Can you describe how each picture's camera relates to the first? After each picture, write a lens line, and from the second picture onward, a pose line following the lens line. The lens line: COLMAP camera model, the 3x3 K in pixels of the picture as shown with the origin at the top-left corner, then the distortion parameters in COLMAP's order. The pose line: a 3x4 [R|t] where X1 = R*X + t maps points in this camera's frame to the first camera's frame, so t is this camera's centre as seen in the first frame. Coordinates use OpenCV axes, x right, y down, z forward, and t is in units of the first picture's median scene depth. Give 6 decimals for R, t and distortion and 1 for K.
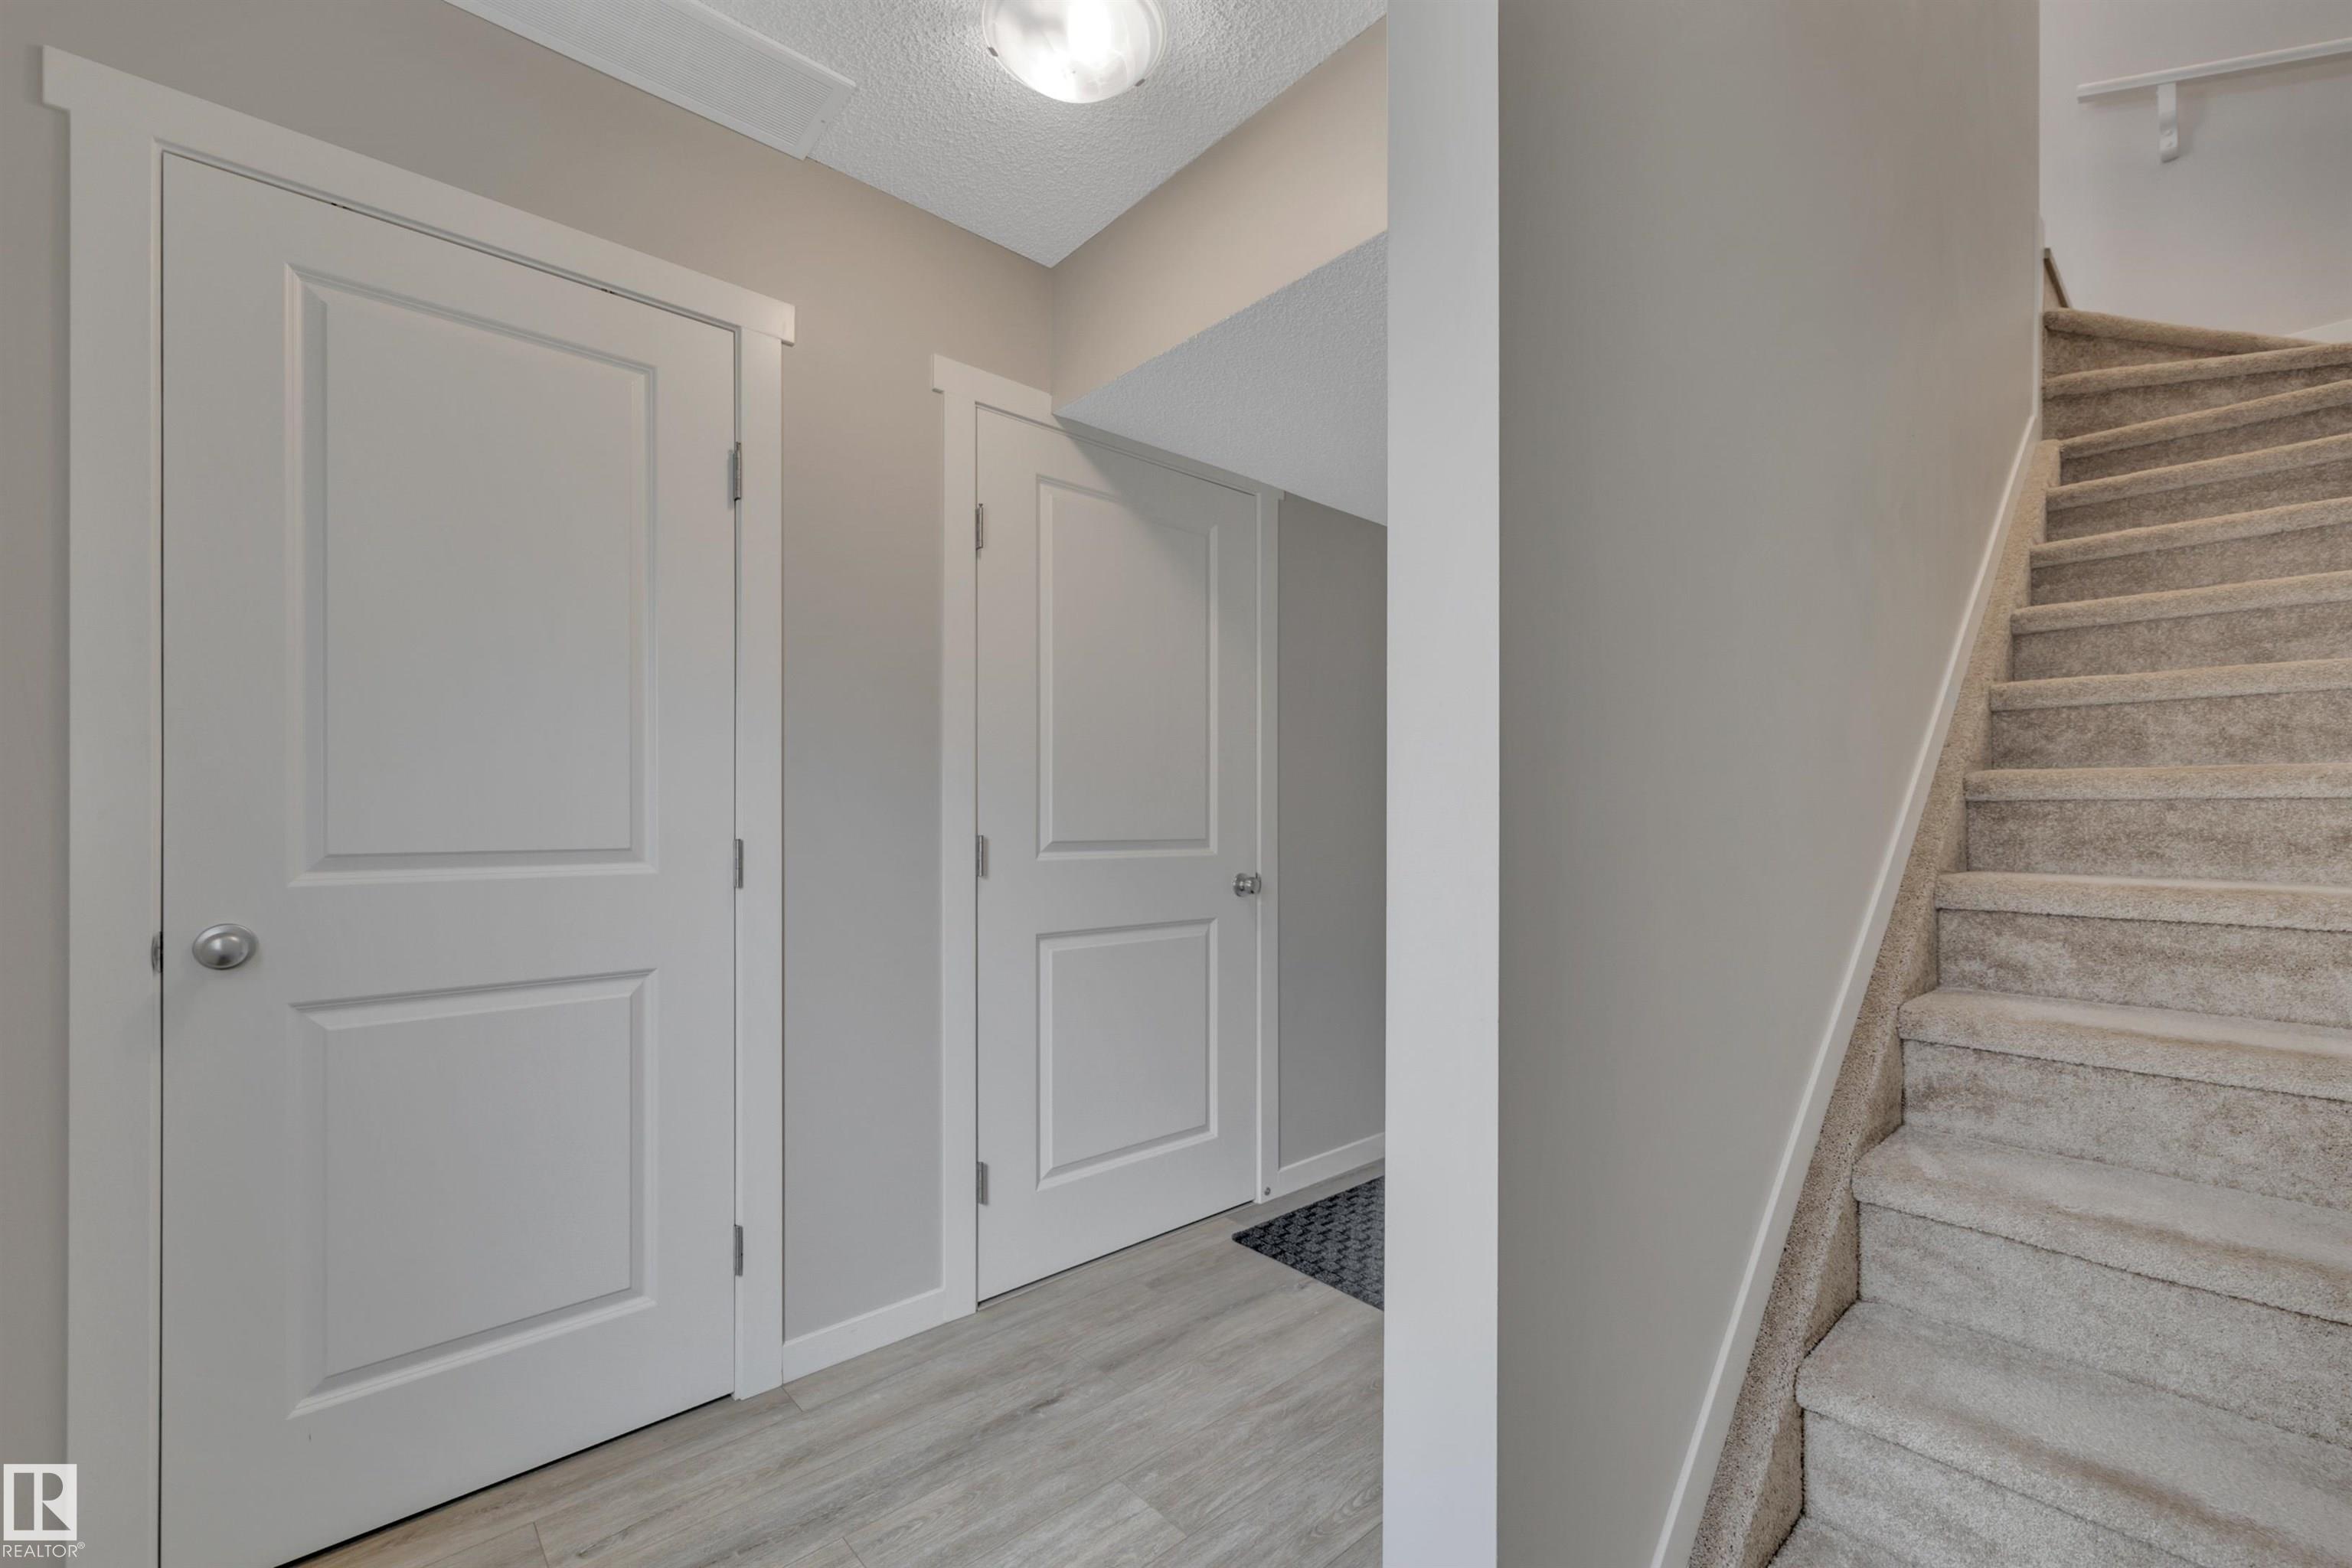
lens RADIAL K [[924.5, 0, 1169.1], [0, 924.5, 803.5], [0, 0, 1]] dist [0.000140, 0.000015]
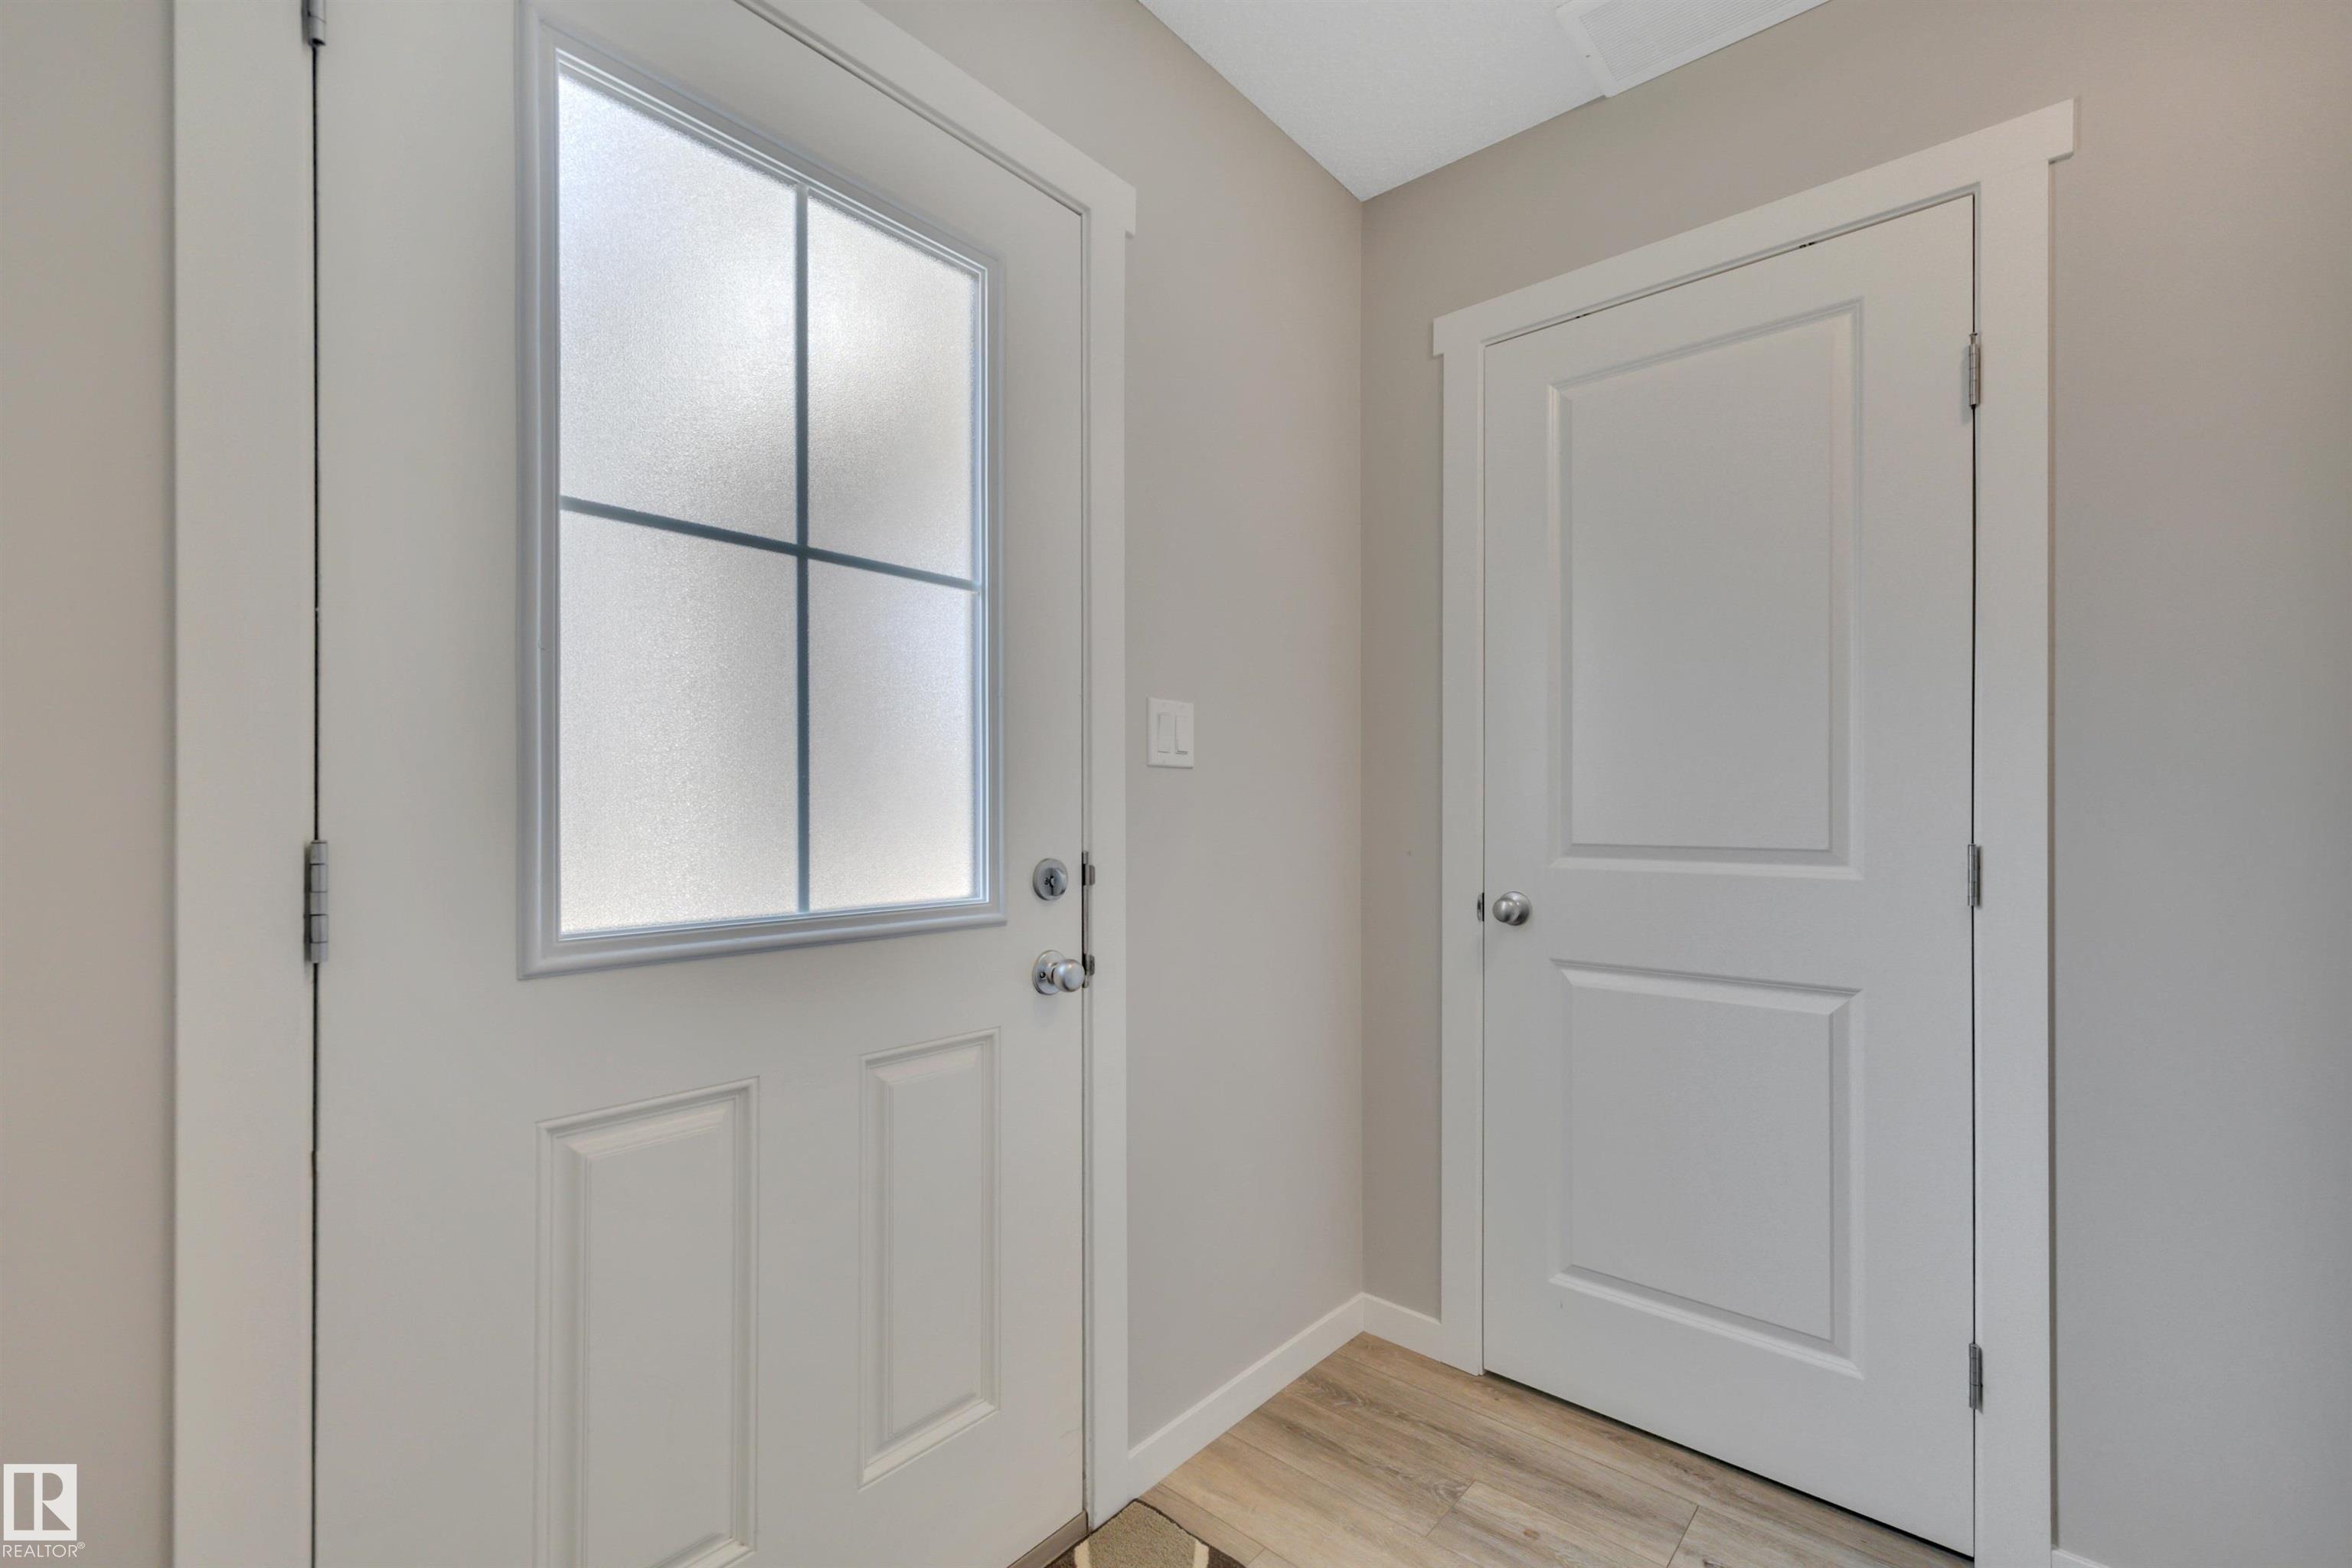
lens RADIAL K [[980.8, 0, 1171.9], [0, 980.8, 794.3], [0, 0, 1]] dist [0.007309, 0.000281]
pose [[0.161041, -0.012835, -0.986864, 0.294588], [0.006730, 0.999906, -0.011906, 0.001926], [0.986925, -0.004725, 0.161113, 0.247087]]
